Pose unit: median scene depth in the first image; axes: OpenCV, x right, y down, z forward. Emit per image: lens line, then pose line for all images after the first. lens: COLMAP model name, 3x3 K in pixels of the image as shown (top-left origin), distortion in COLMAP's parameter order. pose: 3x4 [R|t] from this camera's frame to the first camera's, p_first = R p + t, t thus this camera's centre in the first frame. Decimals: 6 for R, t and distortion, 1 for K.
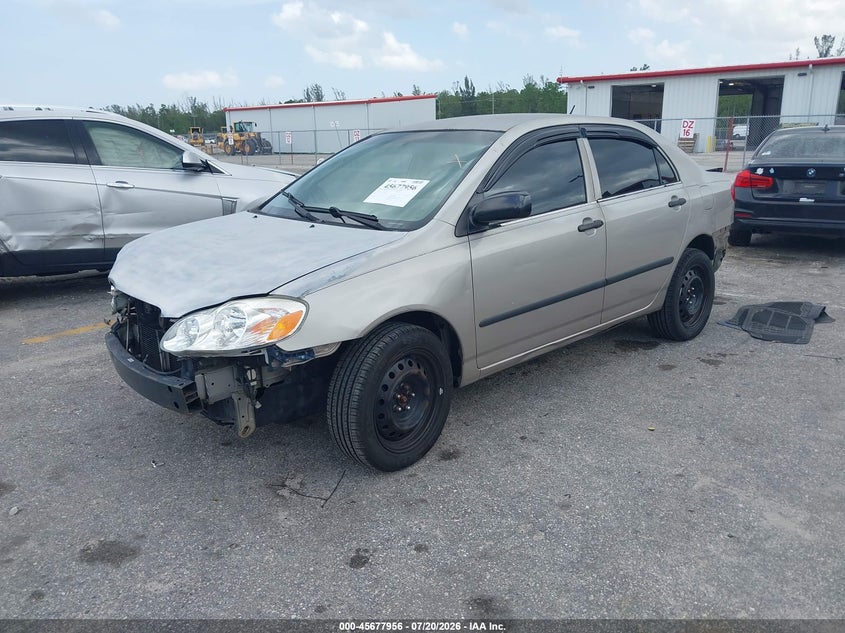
lens RADIAL K [[667.2, 0, 423.7], [0, 667.2, 336.2], [0, 0, 1]] dist [0.060037, -0.113539]
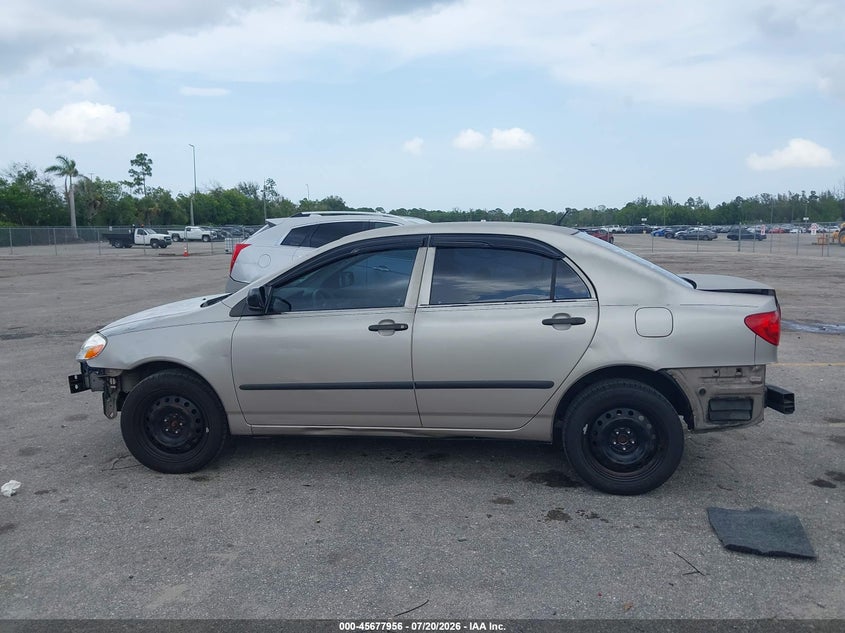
lens RADIAL K [[689.2, 0, 422.5], [0, 689.2, 316.5], [0, 0, 1]] dist [-0.056309, 0.086602]
pose [[0.614871, 0.108711, -0.781099, 1.146762], [-0.225718, 0.973277, -0.042225, -0.151009], [0.755635, 0.202271, 0.622978, 0.367807]]
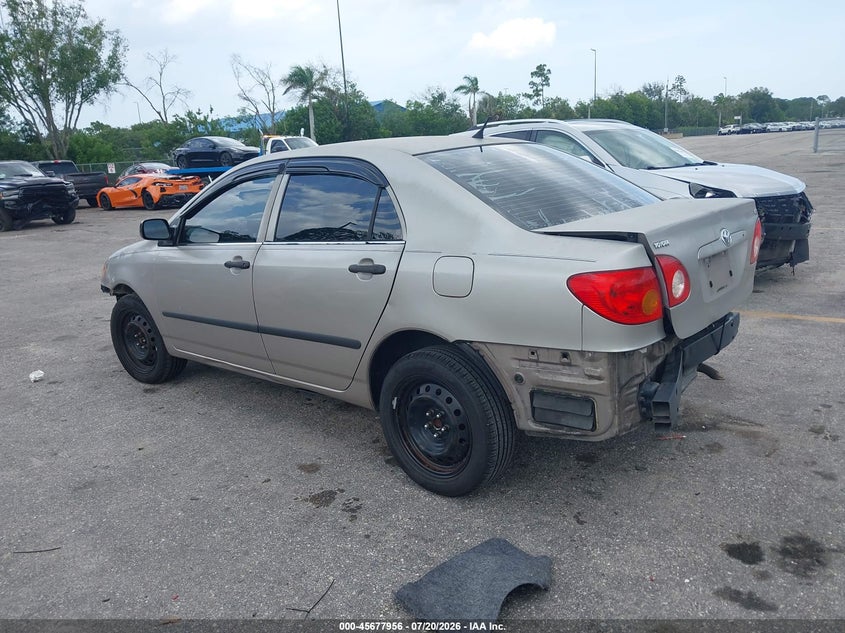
lens RADIAL K [[672.2, 0, 417.6], [0, 672.2, 320.3], [0, 0, 1]] dist [0.028254, -0.055339]
pose [[0.071497, 0.252636, -0.964916, 1.279694], [-0.222873, 0.946979, 0.231425, -0.385272], [0.972222, 0.198508, 0.124012, 1.169377]]
